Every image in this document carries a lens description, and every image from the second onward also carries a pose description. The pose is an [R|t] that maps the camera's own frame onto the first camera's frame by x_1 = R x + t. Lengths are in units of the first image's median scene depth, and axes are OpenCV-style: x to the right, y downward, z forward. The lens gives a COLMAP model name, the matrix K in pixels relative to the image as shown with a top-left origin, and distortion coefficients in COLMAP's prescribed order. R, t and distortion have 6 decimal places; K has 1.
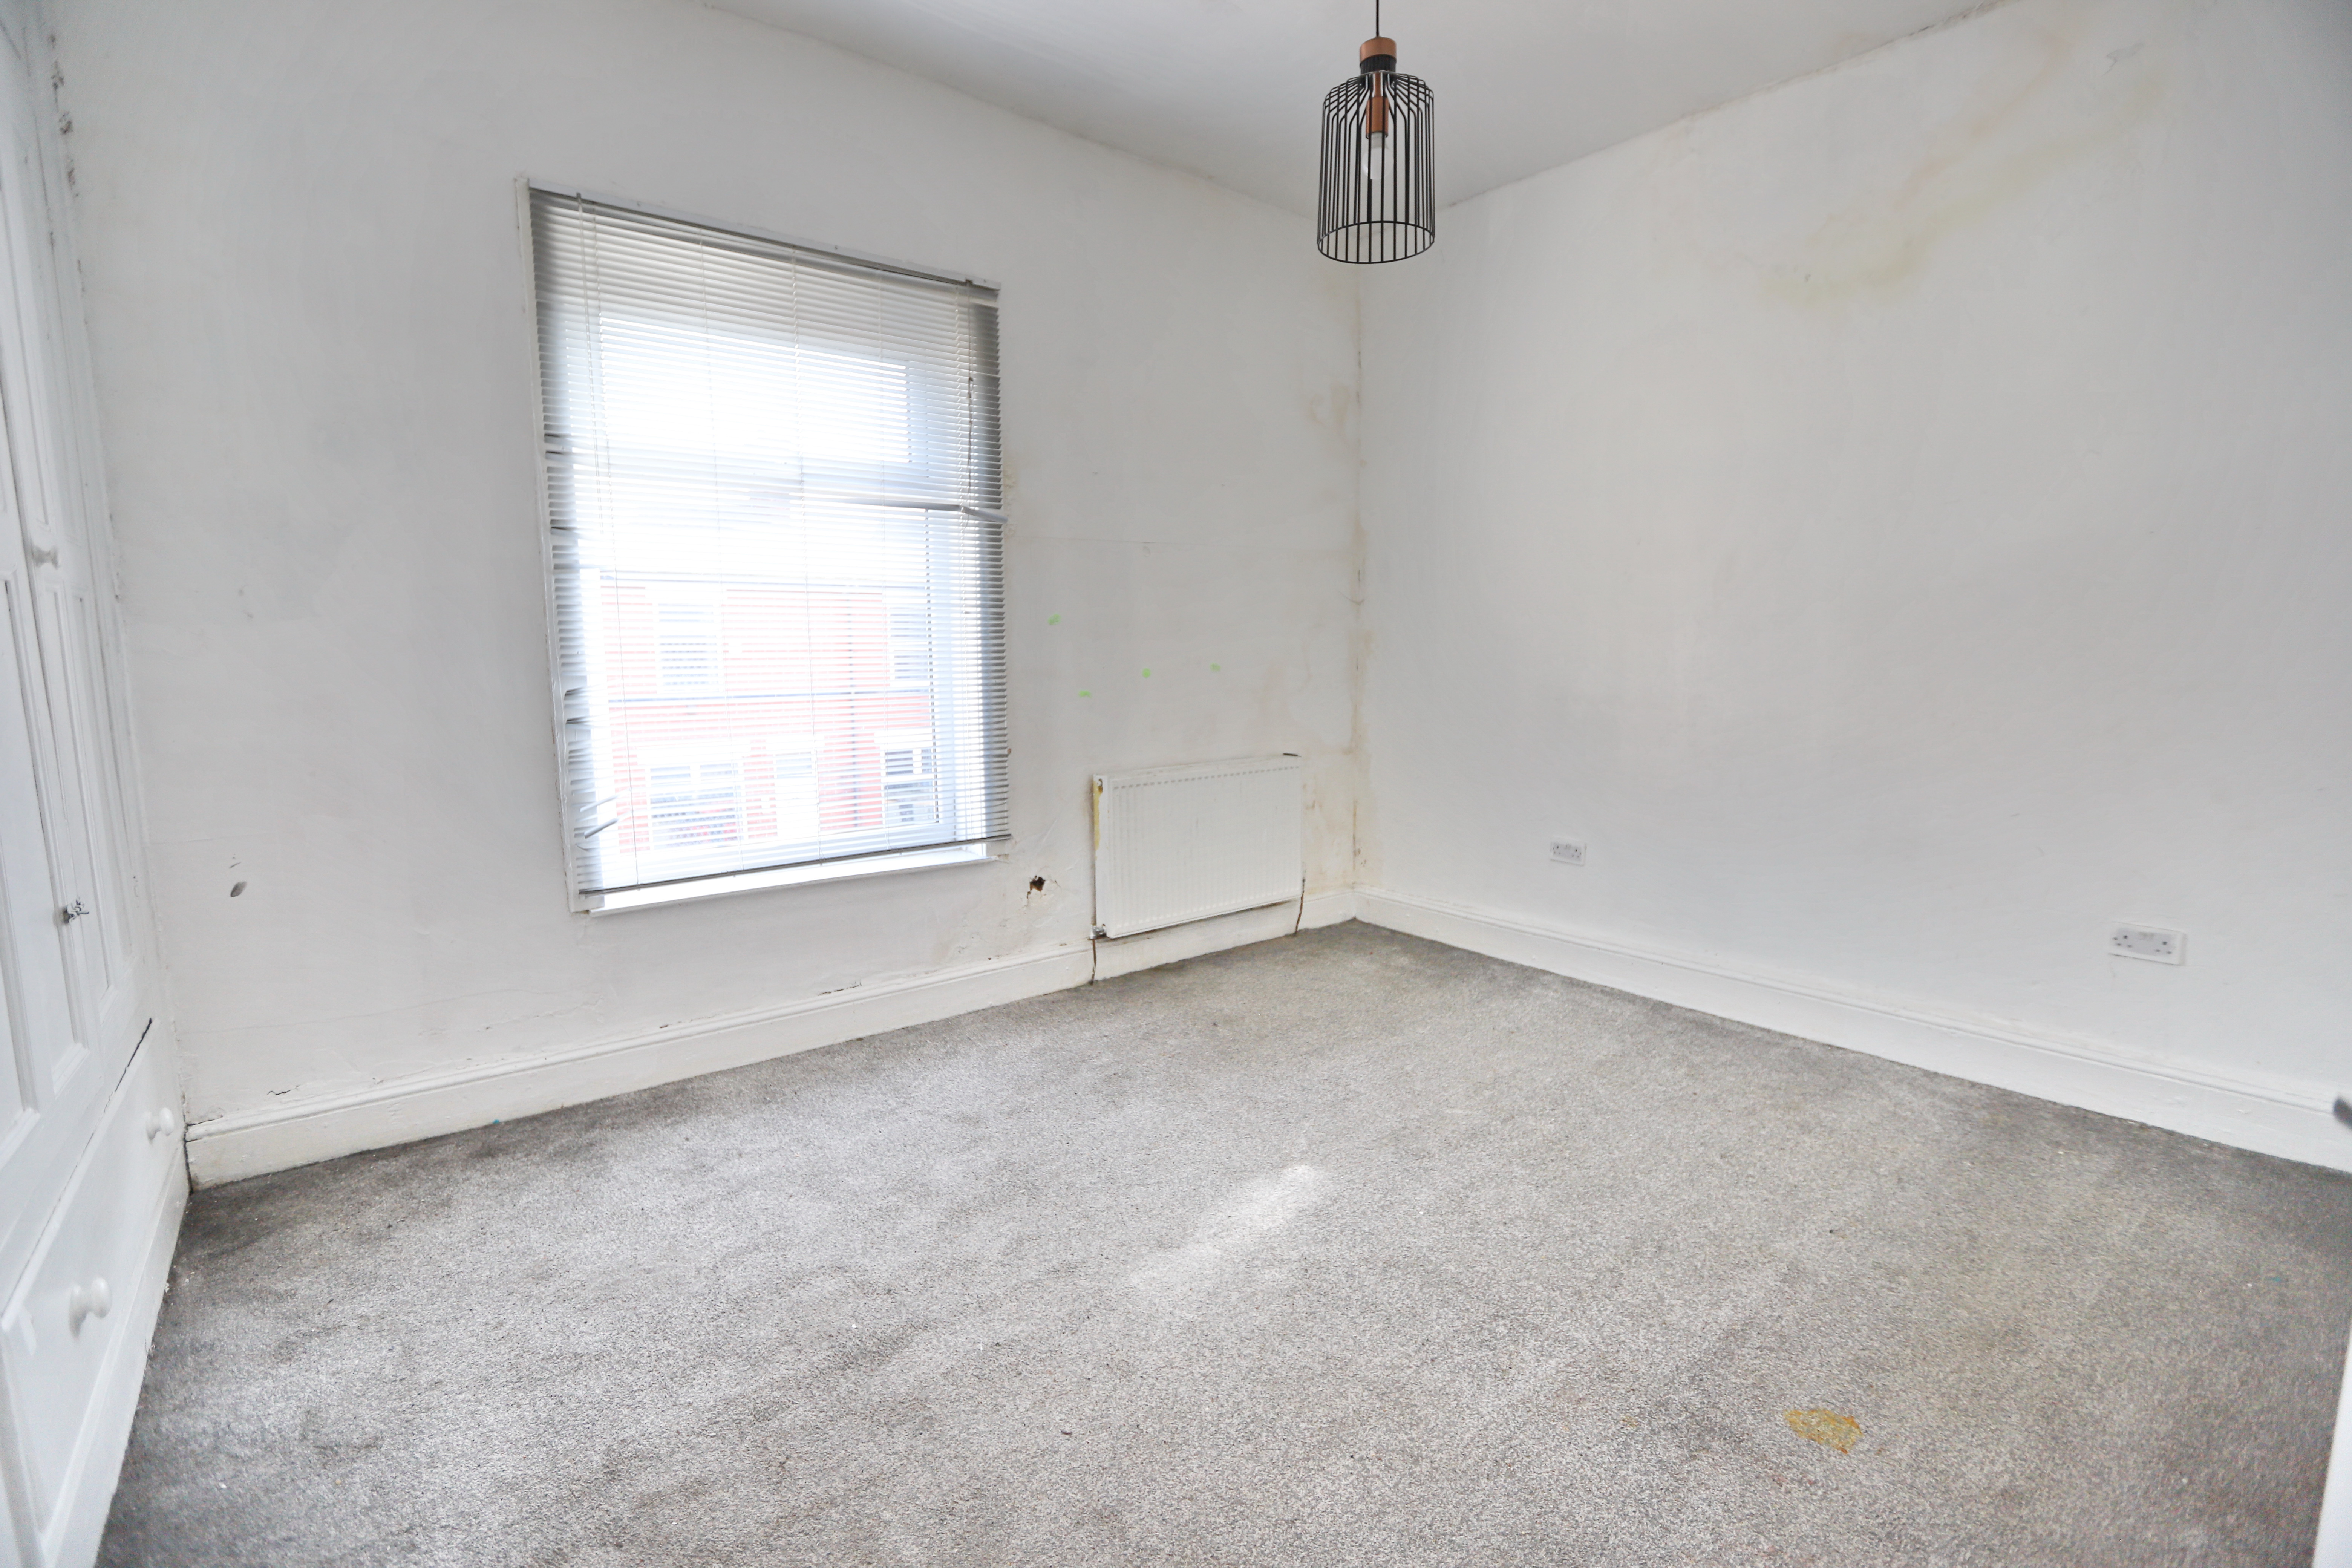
lens RADIAL K [[1071.1, 0, 1168.9], [0, 1071.1, 783.6], [0, 0, 1]] dist [-0.069112, 0.027037]
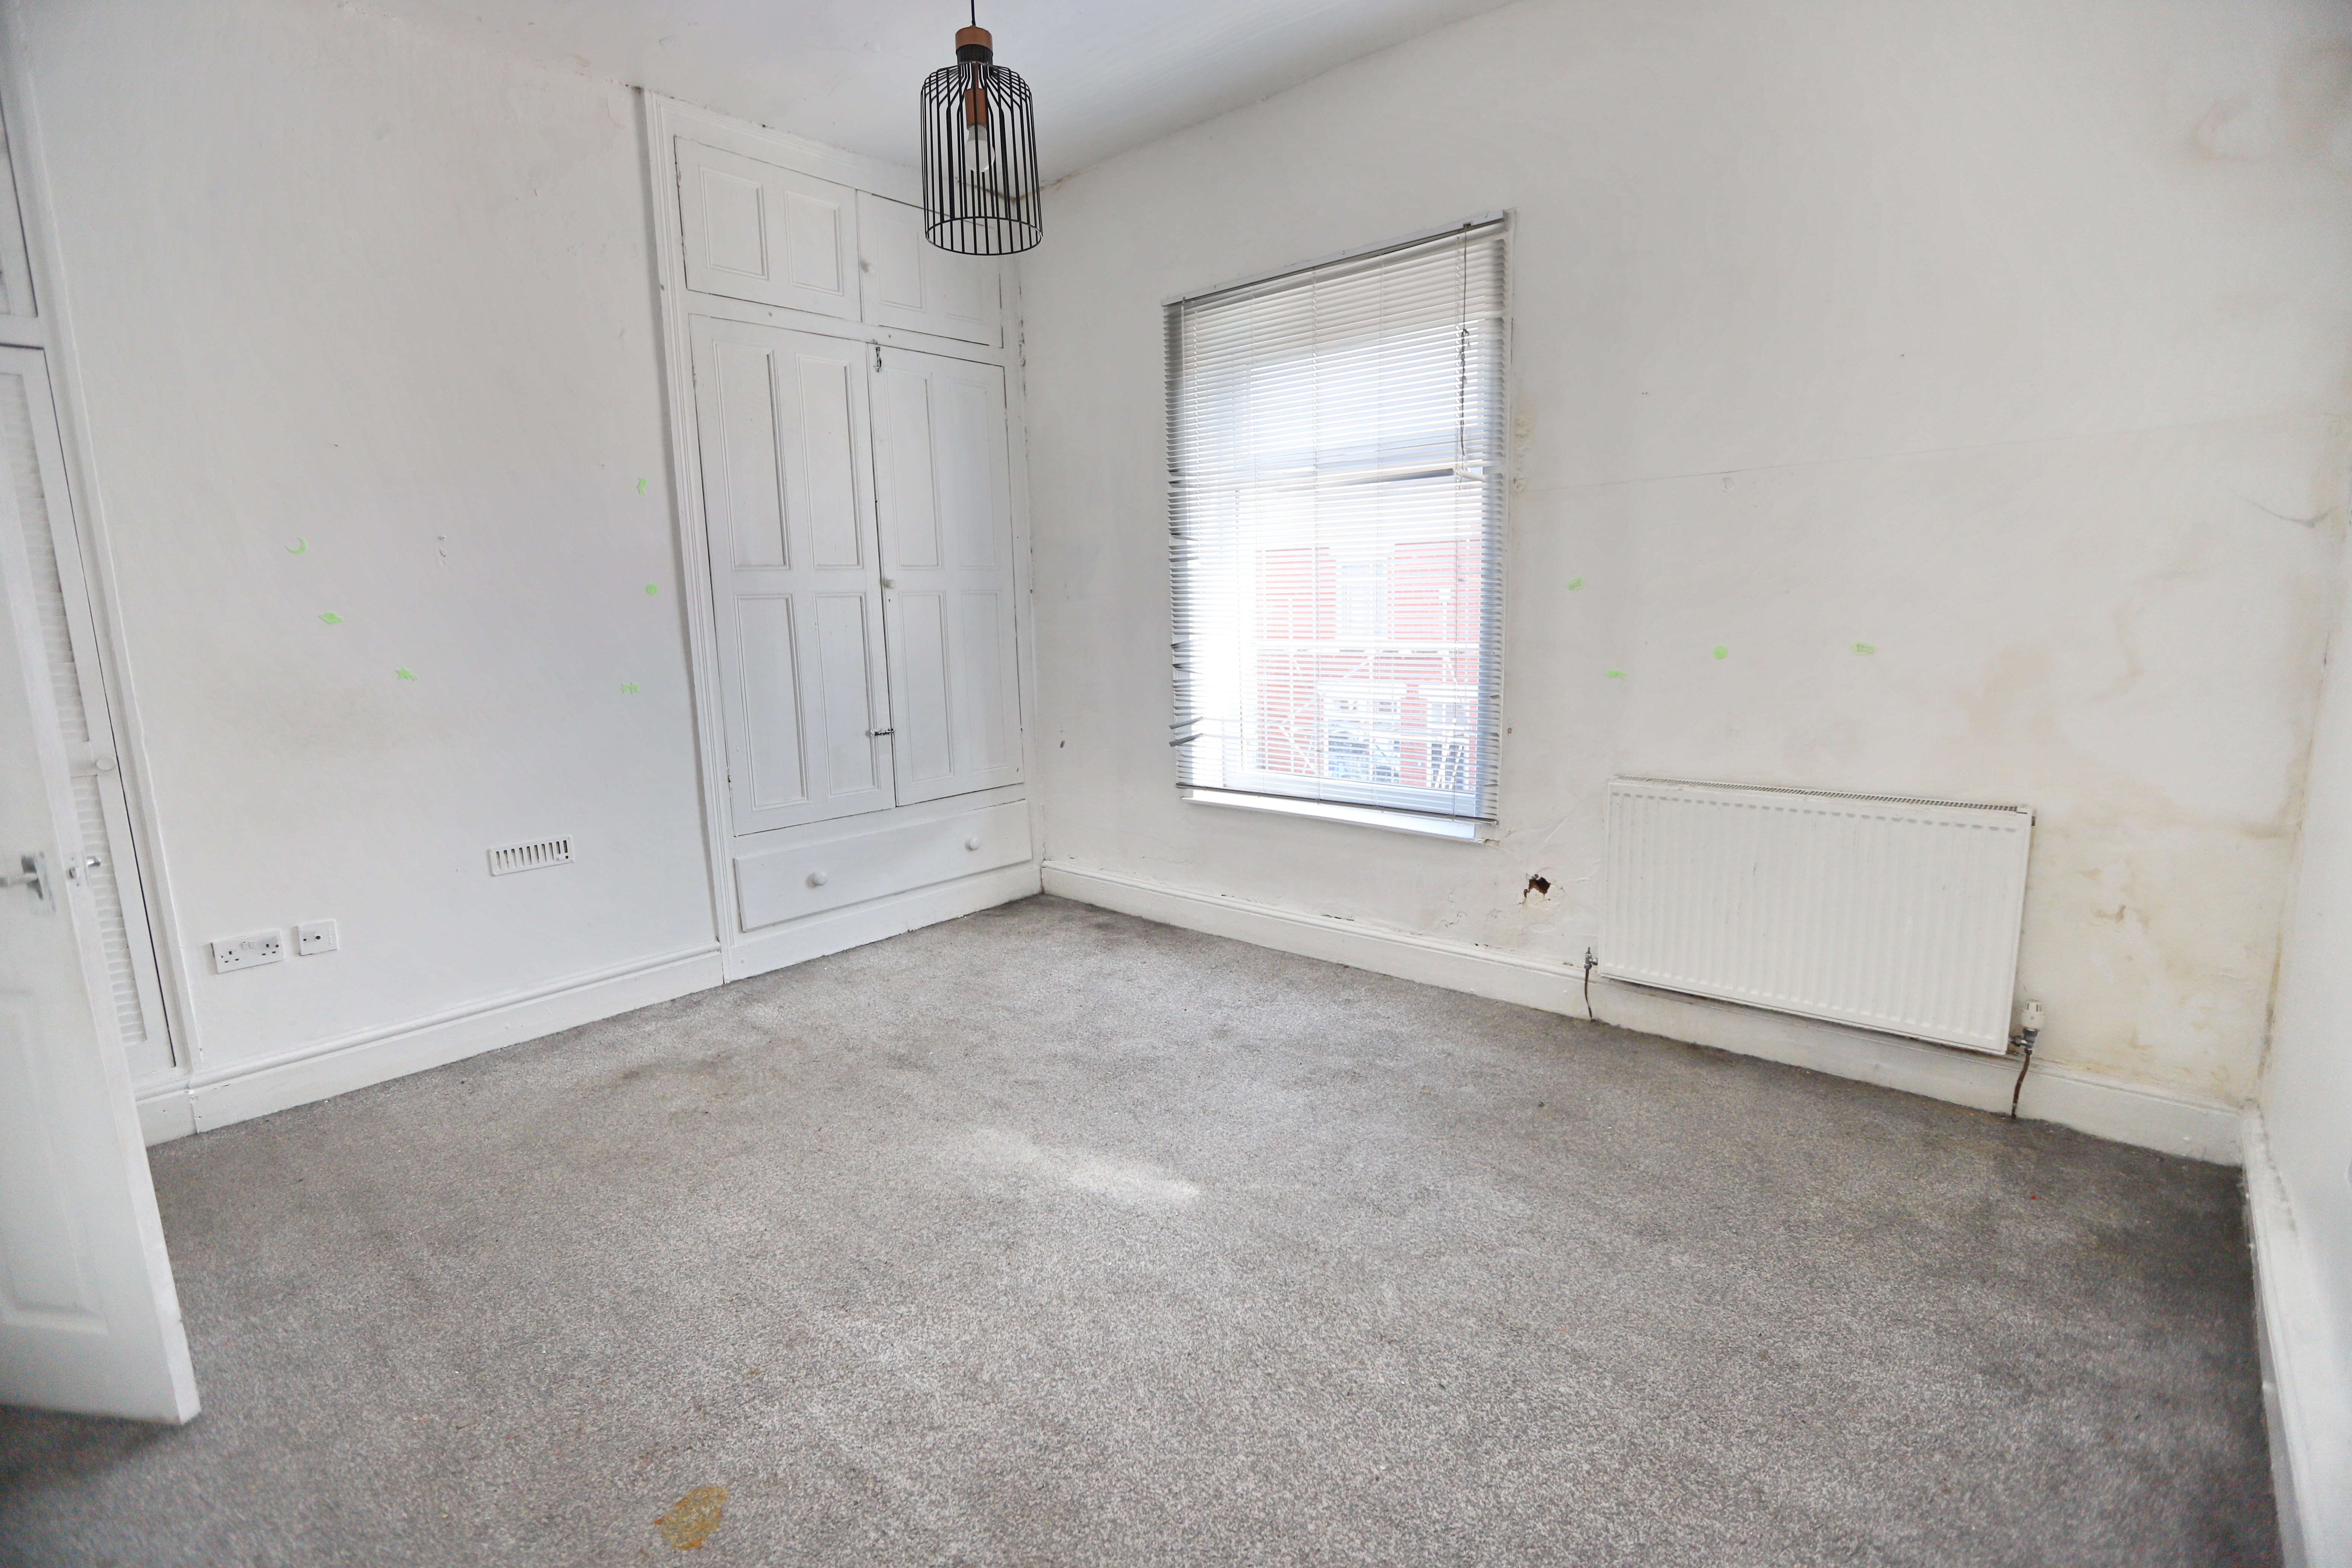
lens RADIAL K [[1071.1, 0, 1168.9], [0, 1071.1, 783.6], [0, 0, 1]] dist [-0.069112, 0.027037]
pose [[0.171550, 0.165274, -0.971213, 0.844908], [-0.101542, 0.983544, 0.149437, -0.112720], [0.979929, 0.072983, 0.185509, 0.676759]]
